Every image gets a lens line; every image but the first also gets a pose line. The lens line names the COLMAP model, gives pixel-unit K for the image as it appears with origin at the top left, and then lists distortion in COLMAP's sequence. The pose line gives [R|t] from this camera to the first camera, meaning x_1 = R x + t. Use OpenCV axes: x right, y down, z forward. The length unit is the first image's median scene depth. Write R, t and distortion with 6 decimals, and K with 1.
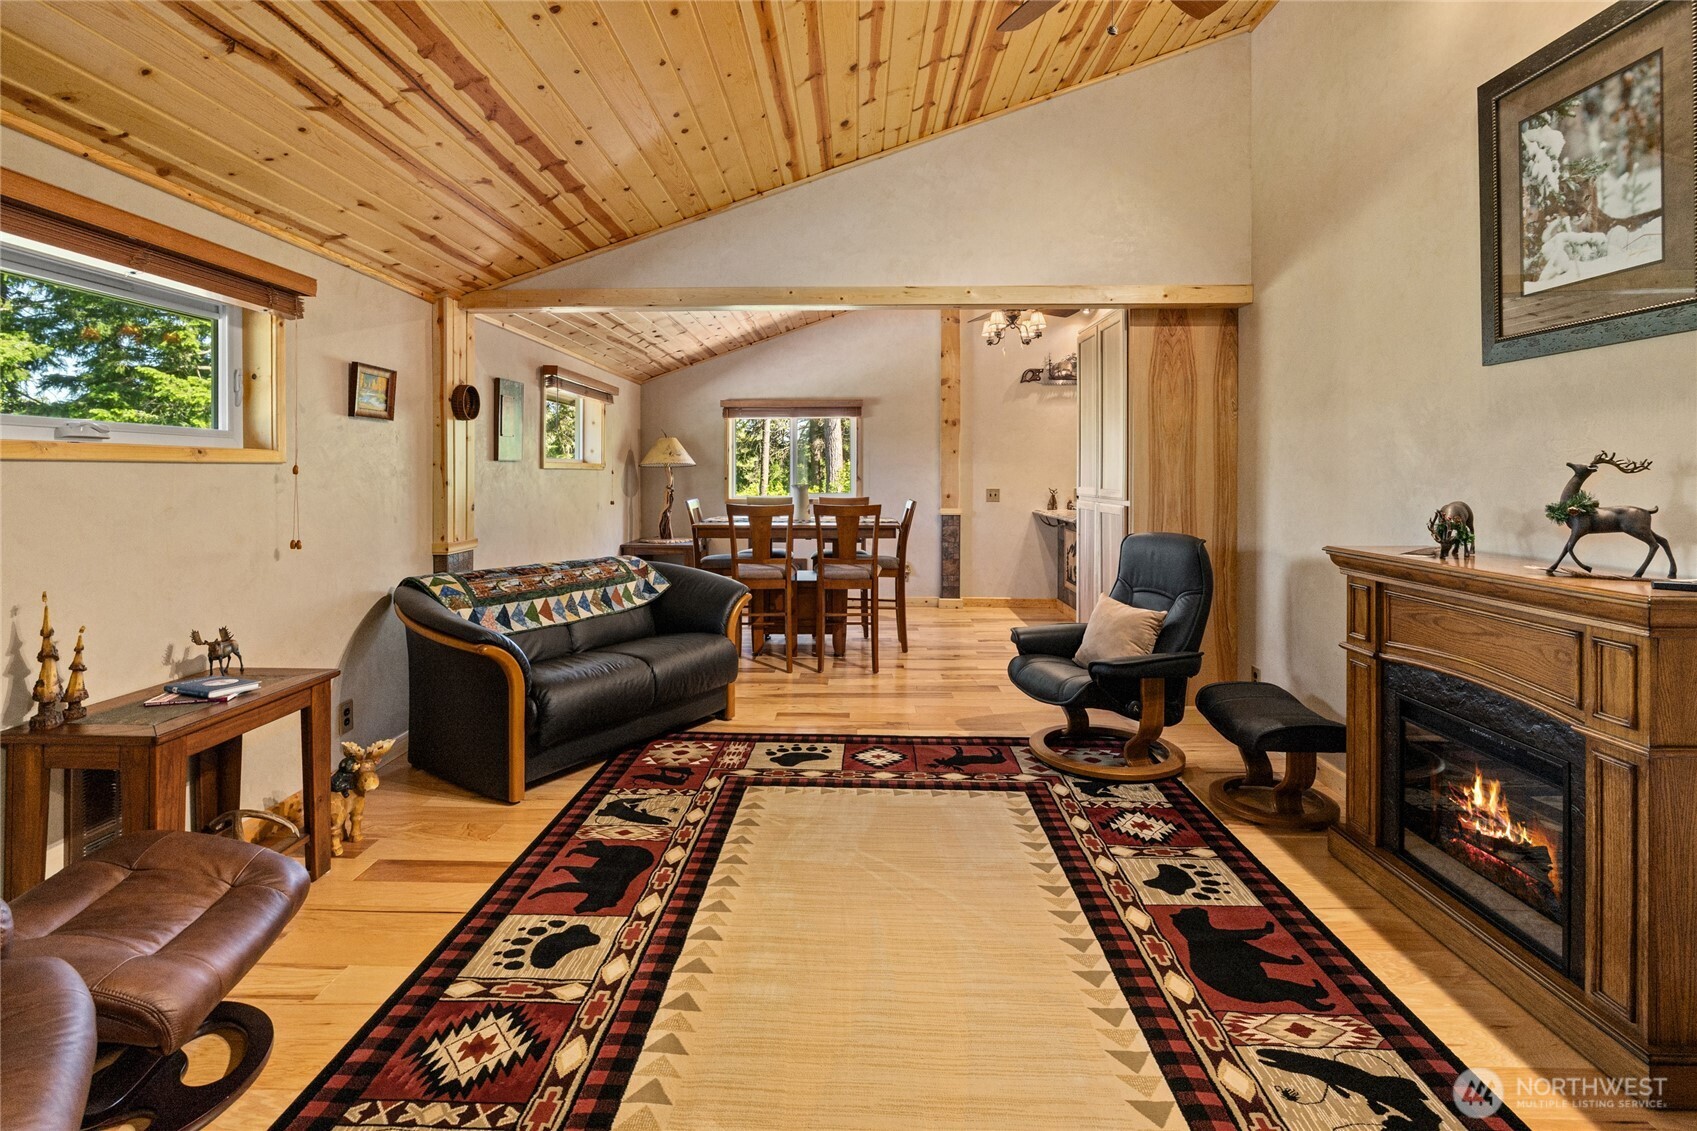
lens RADIAL K [[788.4, 0, 848.5], [0, 788.4, 565.5], [0, 0, 1]] dist [0.000239, 0.000015]
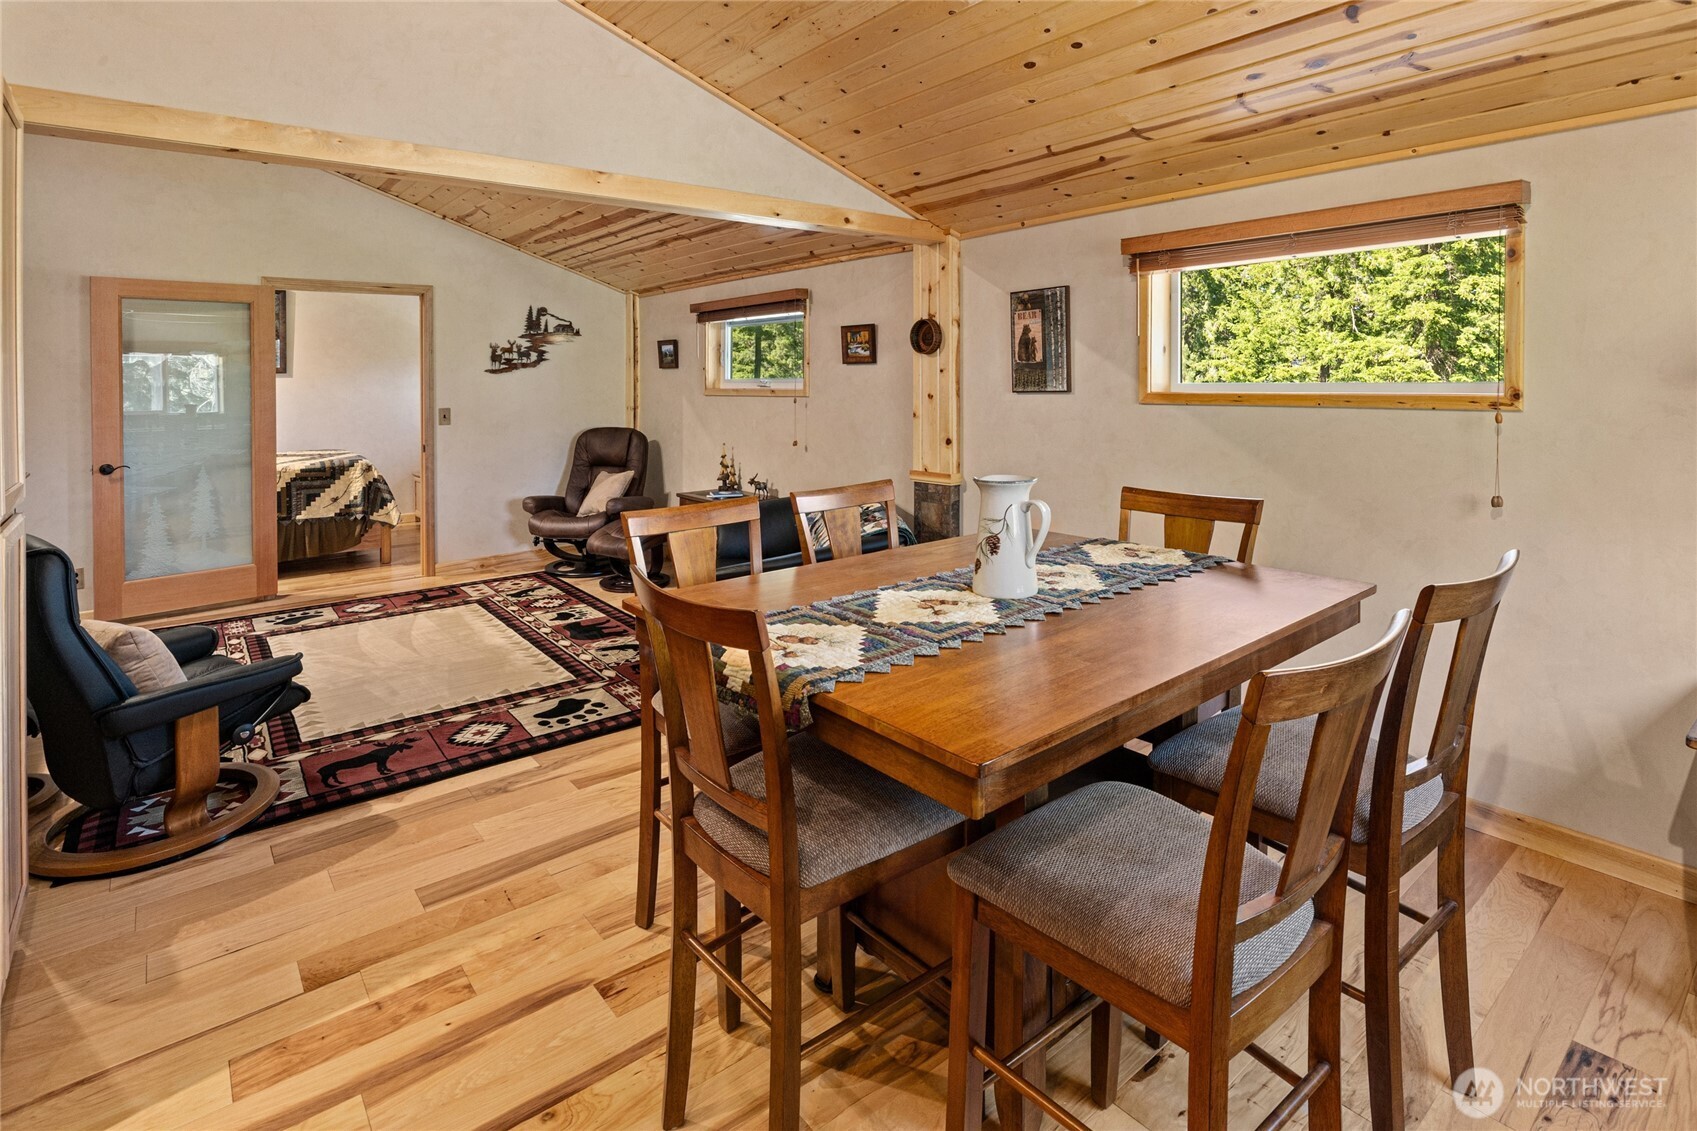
lens RADIAL K [[831.7, 0, 848.5], [0, 831.7, 565.5], [0, 0, 1]] dist [0.000078, -0.000090]
pose [[-0.766682, 0.140963, -0.626361, 0.307524], [-0.072060, 0.950541, 0.302123, -0.281690], [0.637970, 0.276768, -0.718605, 2.045537]]
